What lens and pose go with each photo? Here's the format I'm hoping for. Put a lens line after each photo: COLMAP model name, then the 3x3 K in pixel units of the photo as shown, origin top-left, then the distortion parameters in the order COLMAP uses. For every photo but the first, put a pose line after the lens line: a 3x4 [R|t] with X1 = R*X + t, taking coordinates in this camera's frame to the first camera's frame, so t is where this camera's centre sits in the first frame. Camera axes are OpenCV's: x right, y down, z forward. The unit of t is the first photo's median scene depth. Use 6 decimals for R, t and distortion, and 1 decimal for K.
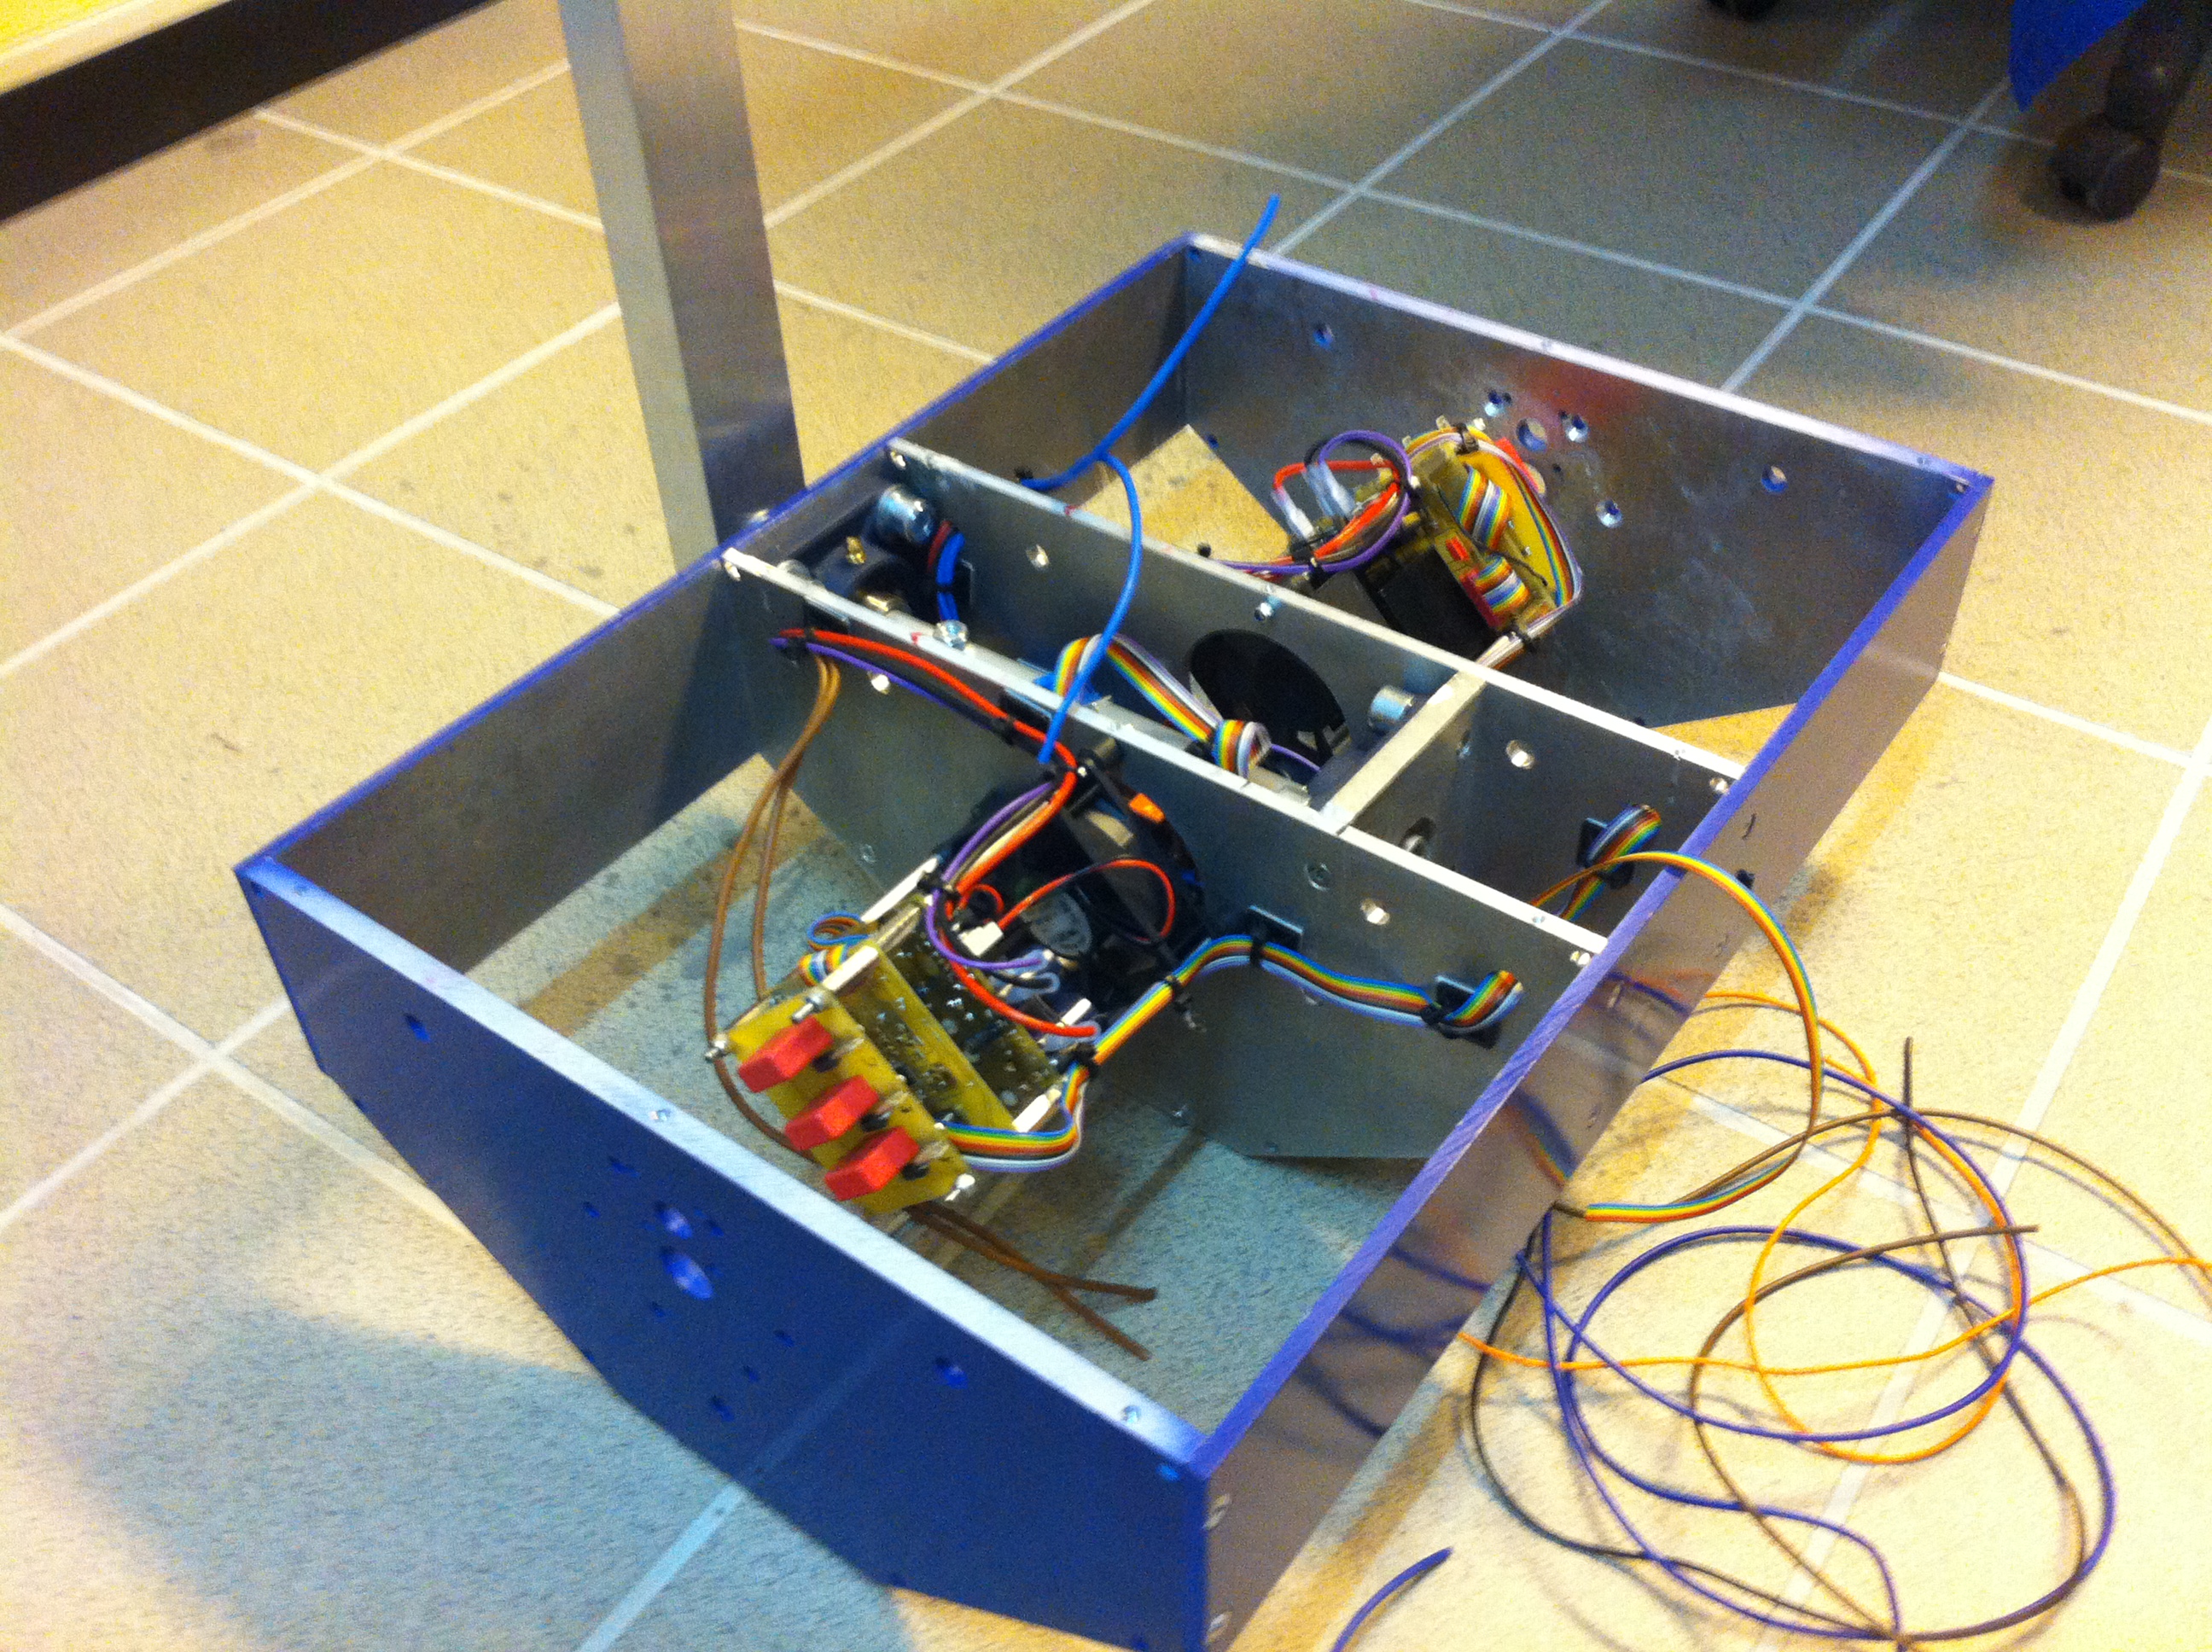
lens RADIAL K [[2104.0, 0, 1106.0], [0, 2104.0, 826.0], [0, 0, 1]] dist [0.084236, -0.269965]
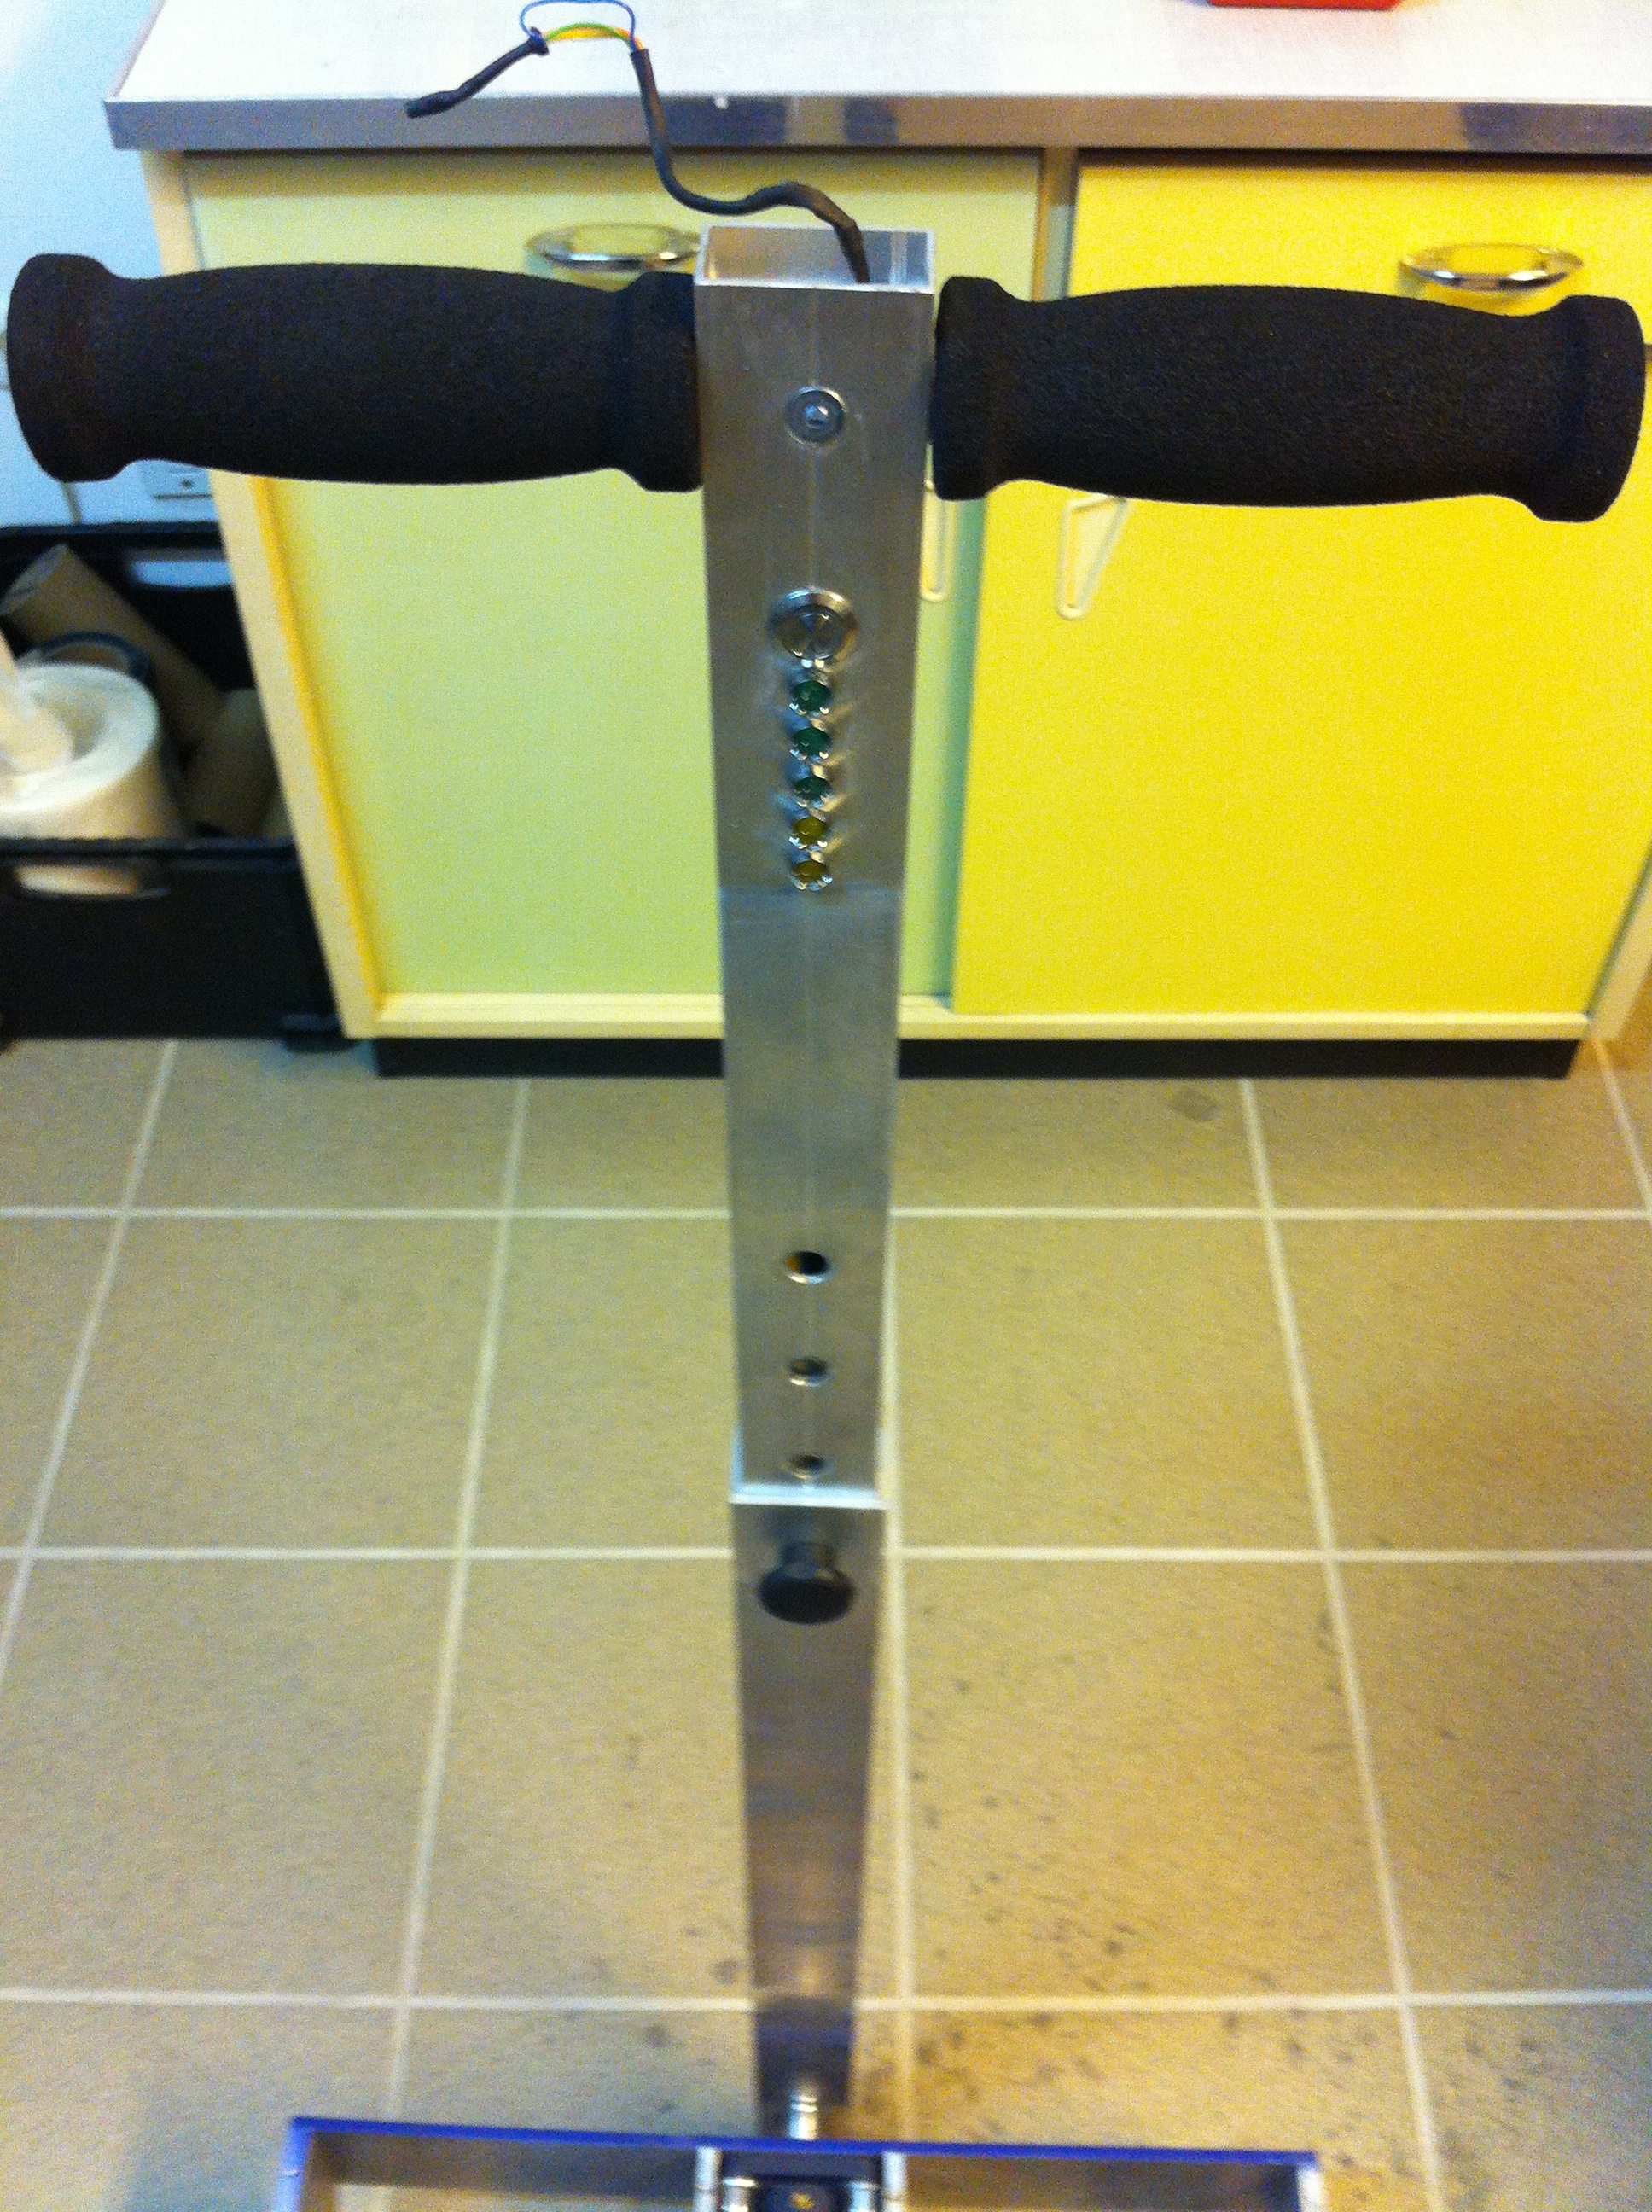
lens RADIAL K [[2072.8, 0, 826.0], [0, 2072.8, 1106.0], [0, 0, 1]] dist [0.066018, -0.245286]
pose [[0.569147, 0.636148, -0.520948, 0.129716], [-0.555827, 0.764552, 0.326369, -1.128858], [0.605911, 0.103805, 0.788731, -0.063607]]
